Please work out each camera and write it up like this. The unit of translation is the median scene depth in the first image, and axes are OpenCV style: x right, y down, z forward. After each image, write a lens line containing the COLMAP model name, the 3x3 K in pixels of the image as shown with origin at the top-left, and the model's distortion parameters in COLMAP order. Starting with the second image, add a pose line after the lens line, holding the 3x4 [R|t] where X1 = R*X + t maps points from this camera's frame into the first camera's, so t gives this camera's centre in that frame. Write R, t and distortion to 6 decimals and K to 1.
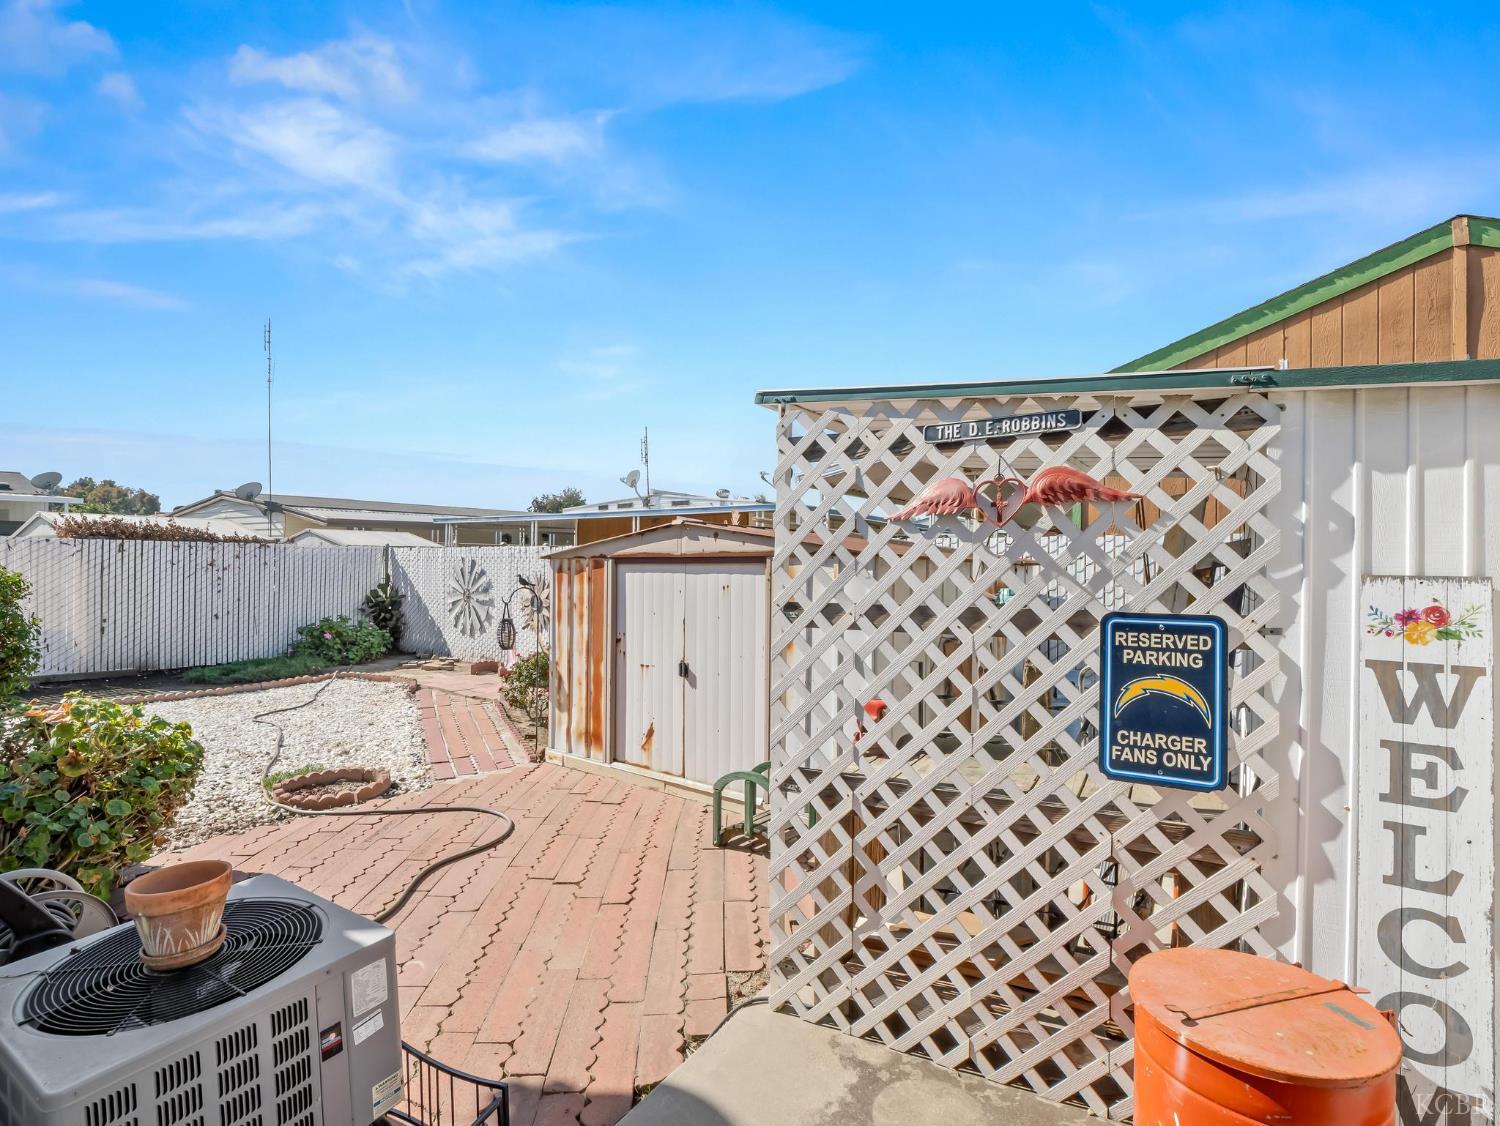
lens RADIAL K [[751.0, 0, 750.3], [0, 751.0, 556.6], [0, 0, 1]] dist [-0.009345, -0.004048]
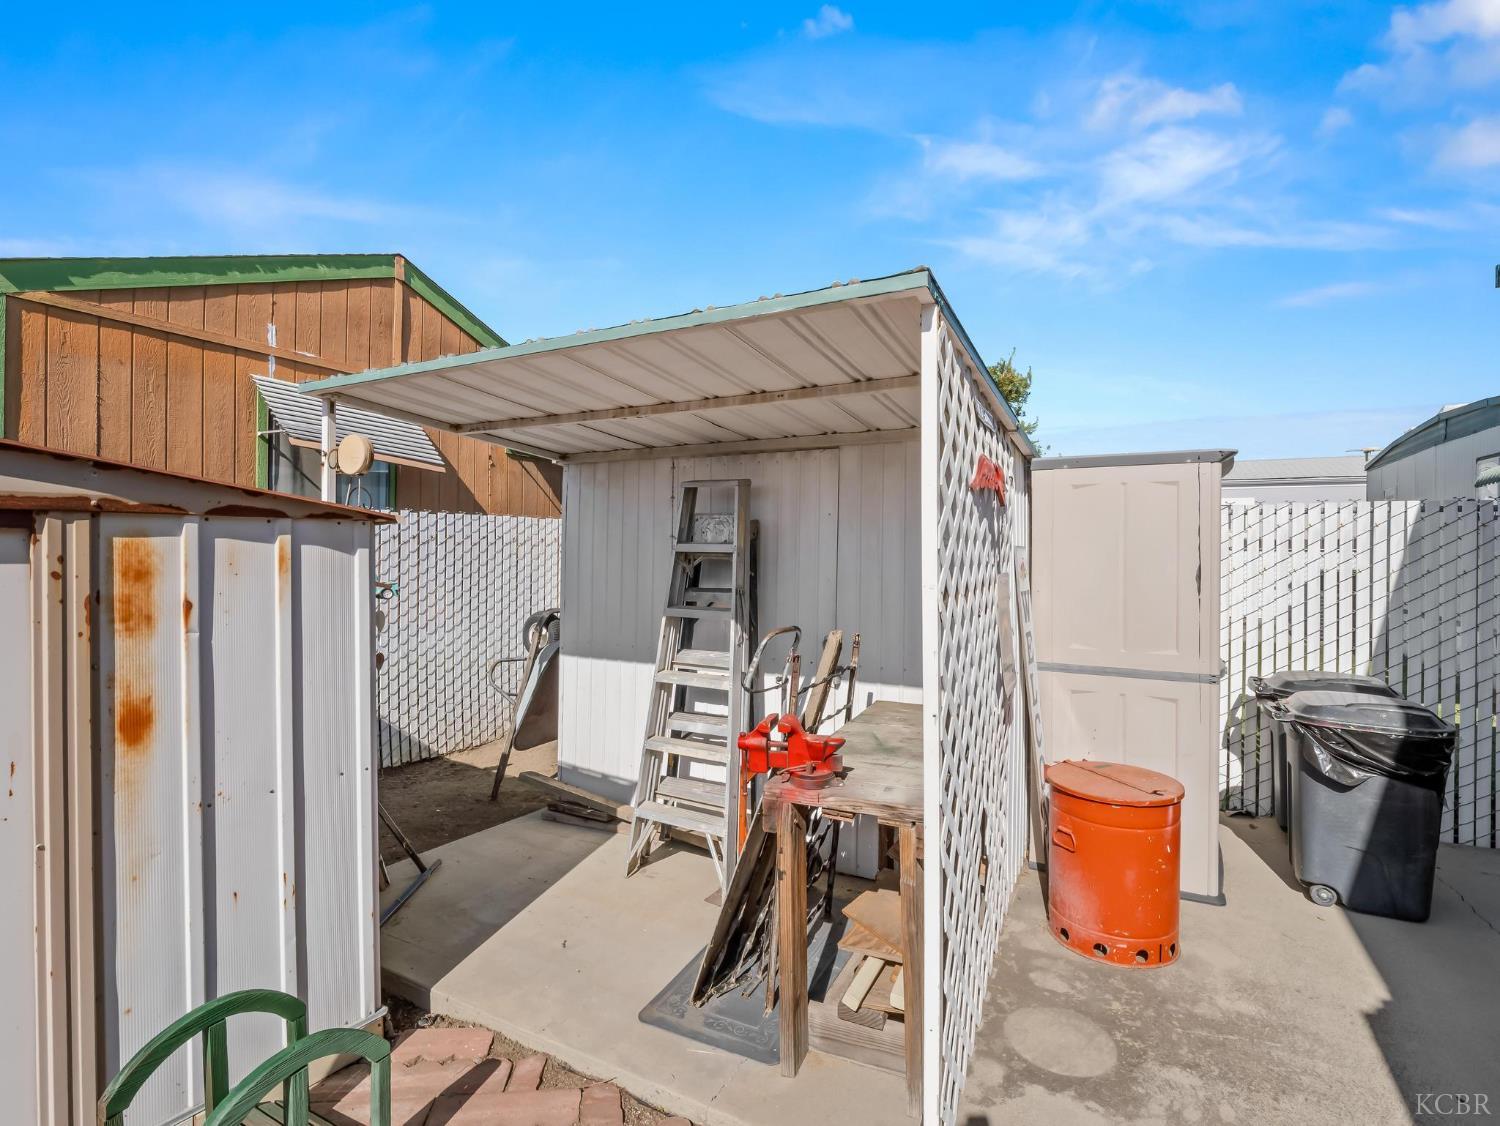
lens RADIAL K [[724.7, 0, 724.5], [0, 724.7, 538.5], [0, 0, 1]] dist [-0.010677, -0.003622]
pose [[-0.046414, 0.007250, 0.998896, -0.235045], [-0.017345, 0.999817, -0.008063, 0.006872], [-0.998772, -0.017700, -0.046280, 0.470598]]
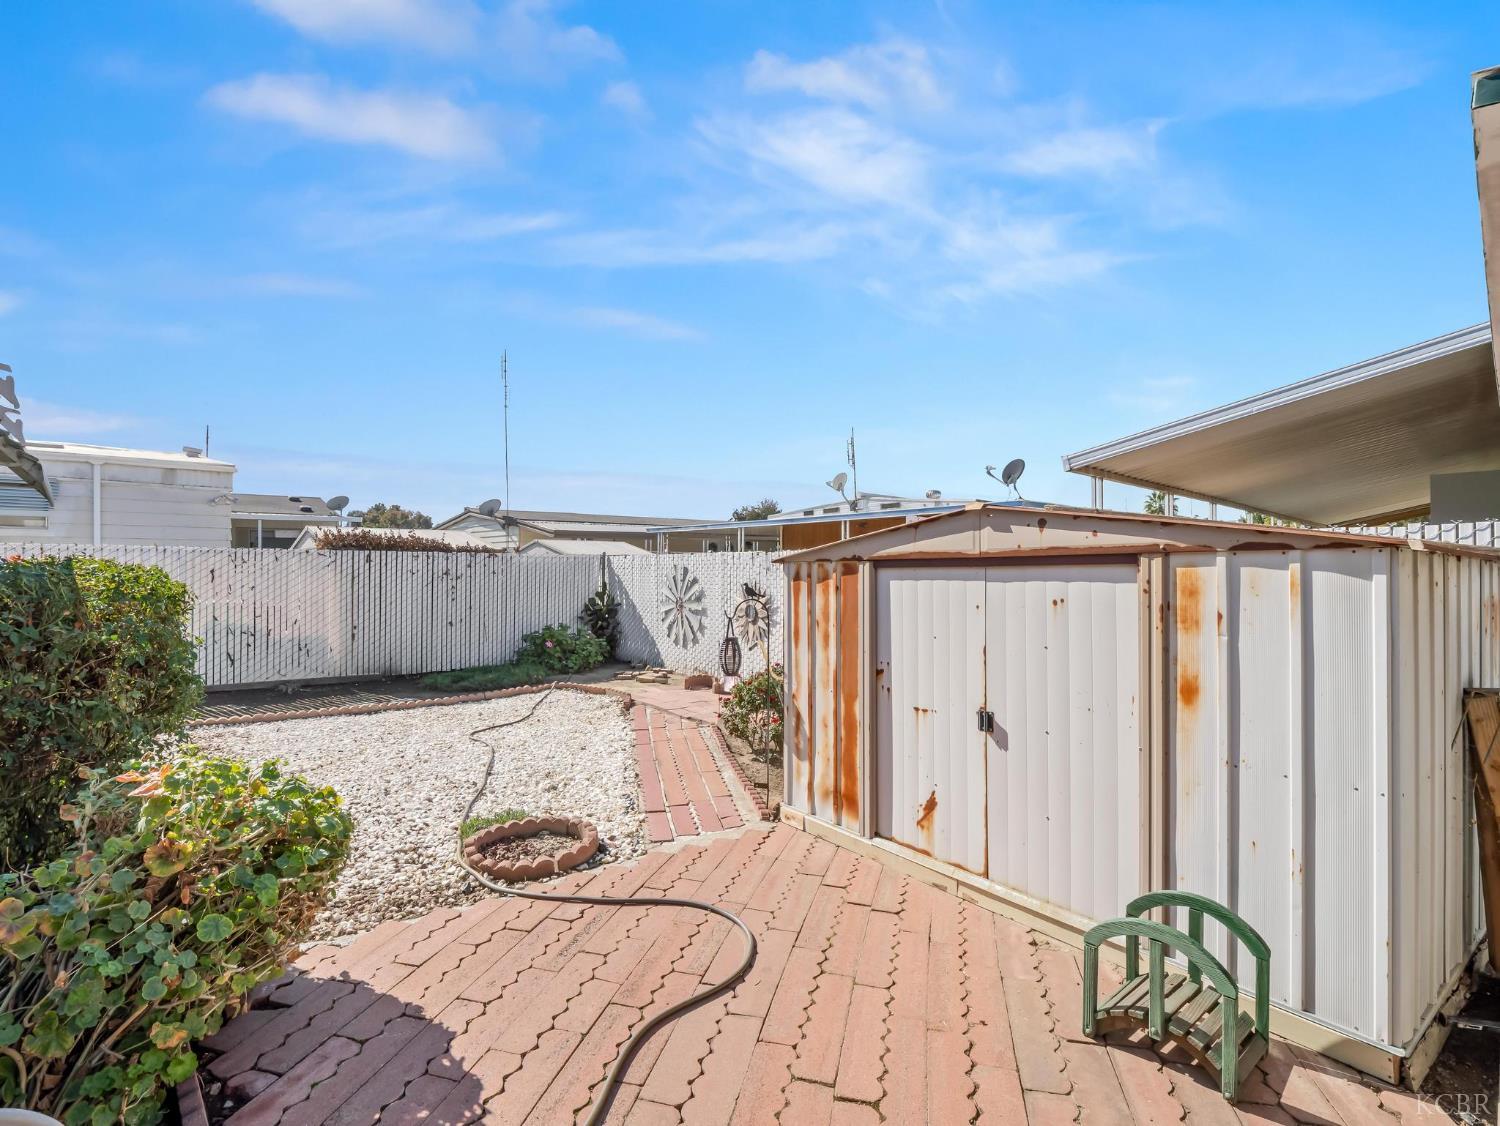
lens RADIAL K [[724.7, 0, 749.6], [0, 724.7, 562.8], [0, 0, 1]] dist [-0.010677, -0.003622]
pose [[0.966507, -0.009852, -0.256451, -0.095543], [0.009391, 0.999951, -0.003021, 0.004263], [0.256468, 0.000511, 0.966553, 0.229741]]
